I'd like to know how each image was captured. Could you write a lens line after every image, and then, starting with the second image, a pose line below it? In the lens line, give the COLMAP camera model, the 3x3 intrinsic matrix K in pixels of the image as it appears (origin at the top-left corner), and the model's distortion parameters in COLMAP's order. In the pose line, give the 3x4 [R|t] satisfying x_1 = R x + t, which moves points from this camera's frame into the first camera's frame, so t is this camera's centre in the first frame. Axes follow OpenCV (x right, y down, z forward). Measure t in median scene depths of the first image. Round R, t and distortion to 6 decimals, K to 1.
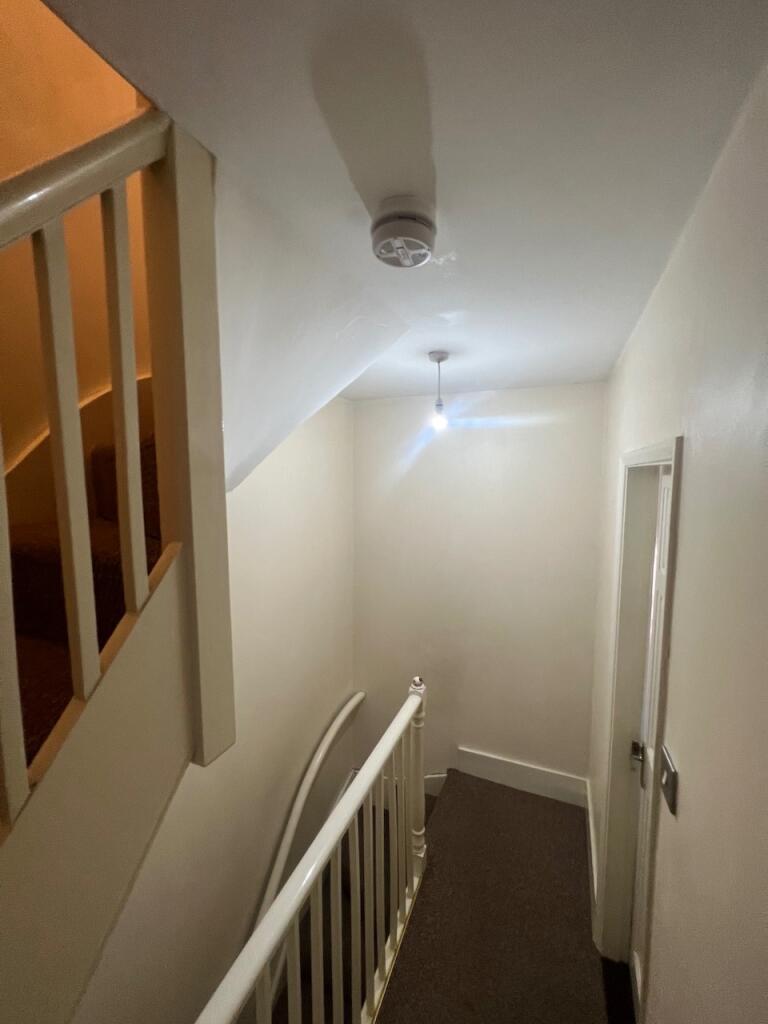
lens RADIAL K [[408.7, 0, 383.6], [0, 408.7, 511.2], [0, 0, 1]] dist [0.001687, 0.001131]
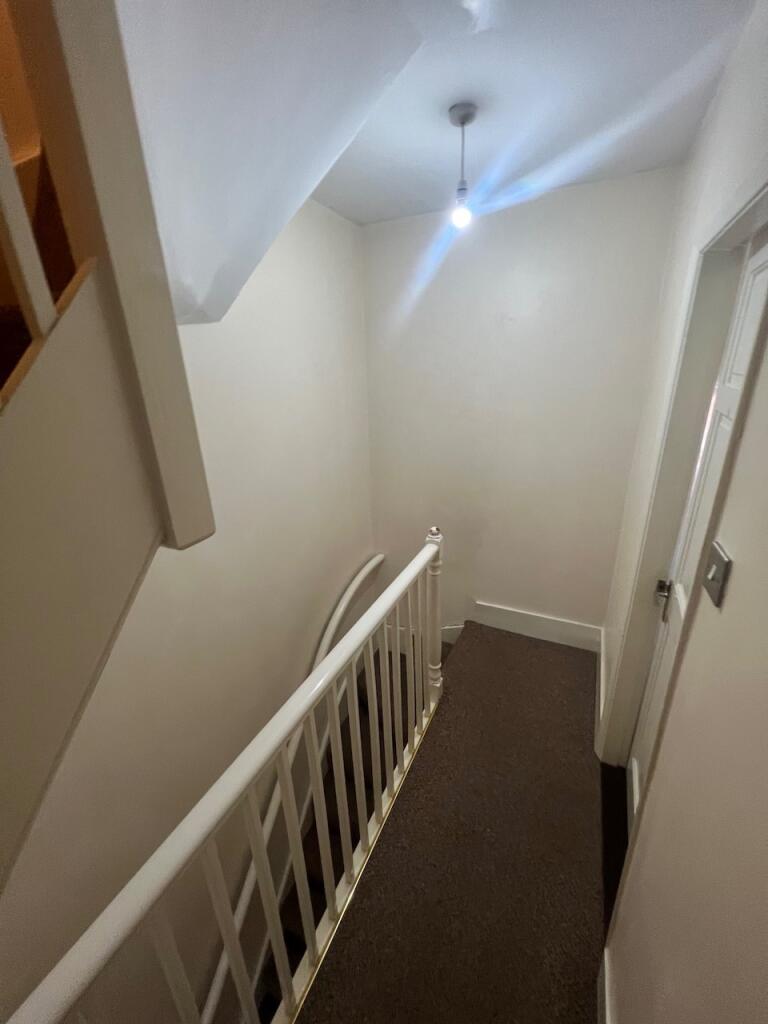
lens RADIAL K [[411.1, 0, 384.9], [0, 411.1, 511.8], [0, 0, 1]] dist [0.001379, 0.000518]
pose [[0.998325, -0.015442, -0.055751, 0.021821], [0.029191, 0.966499, 0.255006, 0.123836], [0.049945, -0.256206, 0.965331, 0.070245]]
